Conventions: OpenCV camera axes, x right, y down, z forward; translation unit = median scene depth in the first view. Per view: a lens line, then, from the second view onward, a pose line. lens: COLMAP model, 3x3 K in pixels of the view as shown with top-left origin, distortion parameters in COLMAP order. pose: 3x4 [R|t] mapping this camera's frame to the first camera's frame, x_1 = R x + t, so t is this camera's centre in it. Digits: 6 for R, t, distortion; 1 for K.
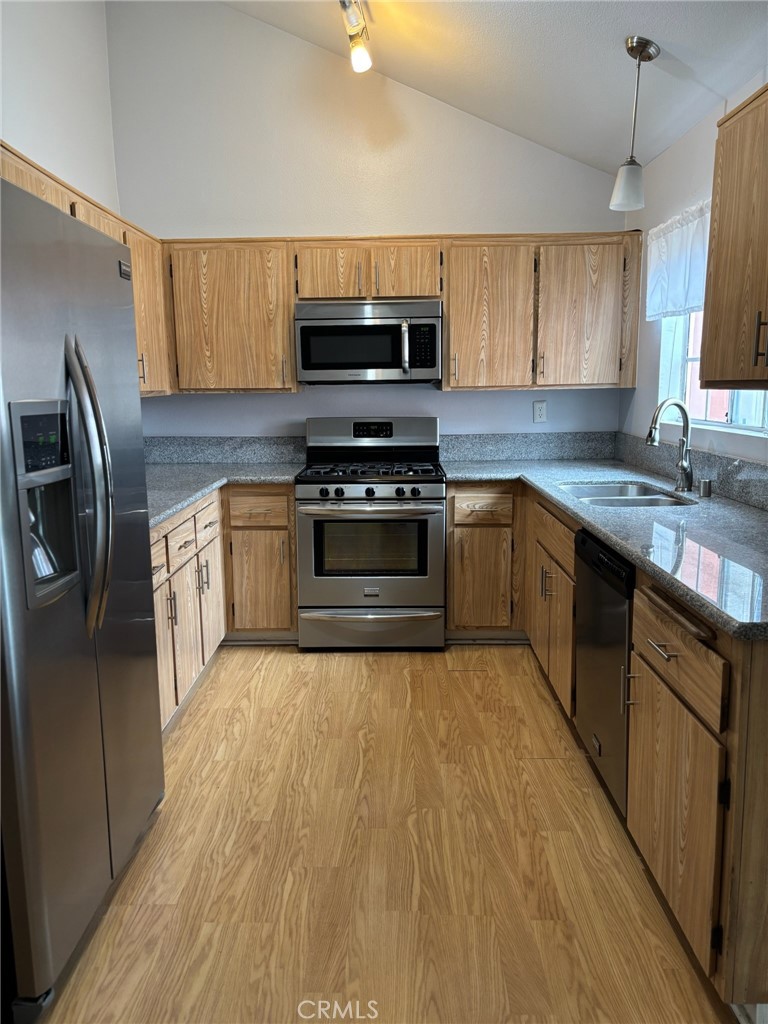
lens RADIAL K [[765.4, 0, 383.3], [0, 765.4, 509.4], [0, 0, 1]] dist [0.008474, -0.008240]
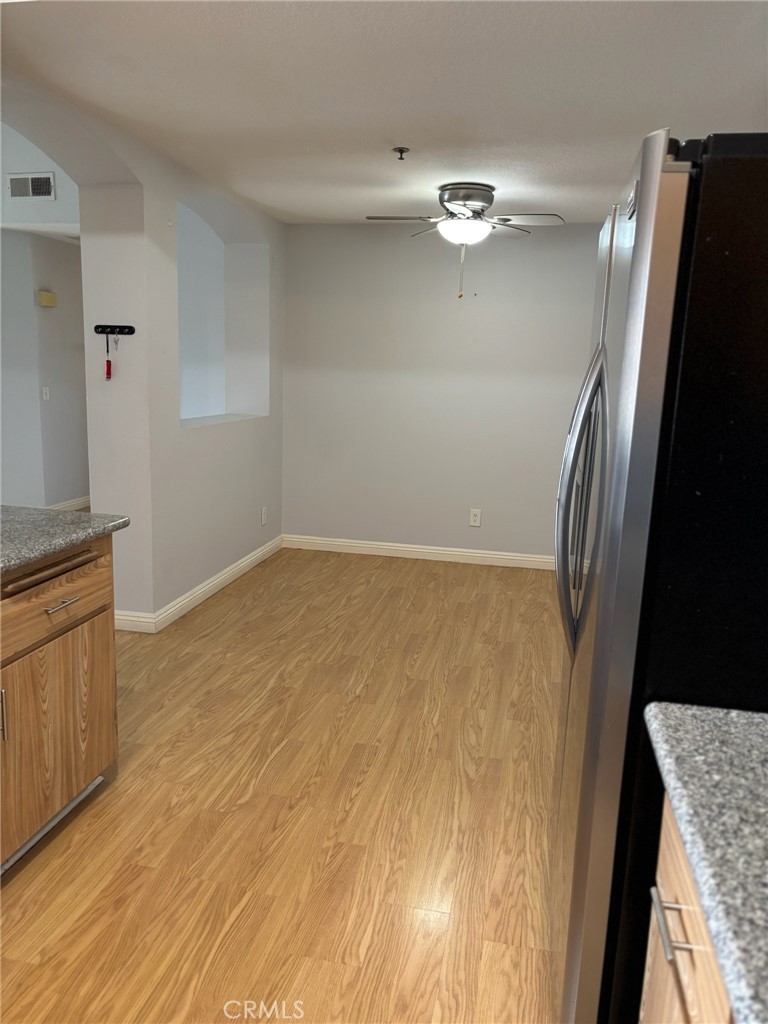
lens RADIAL K [[765.4, 0, 383.5], [0, 765.4, 511.9], [0, 0, 1]] dist [0.008474, -0.008240]
pose [[-0.981792, -0.058829, 0.180621, -0.284898], [0.006351, 0.940140, 0.340729, -0.304149], [-0.189854, 0.335672, -0.922648, 1.699409]]
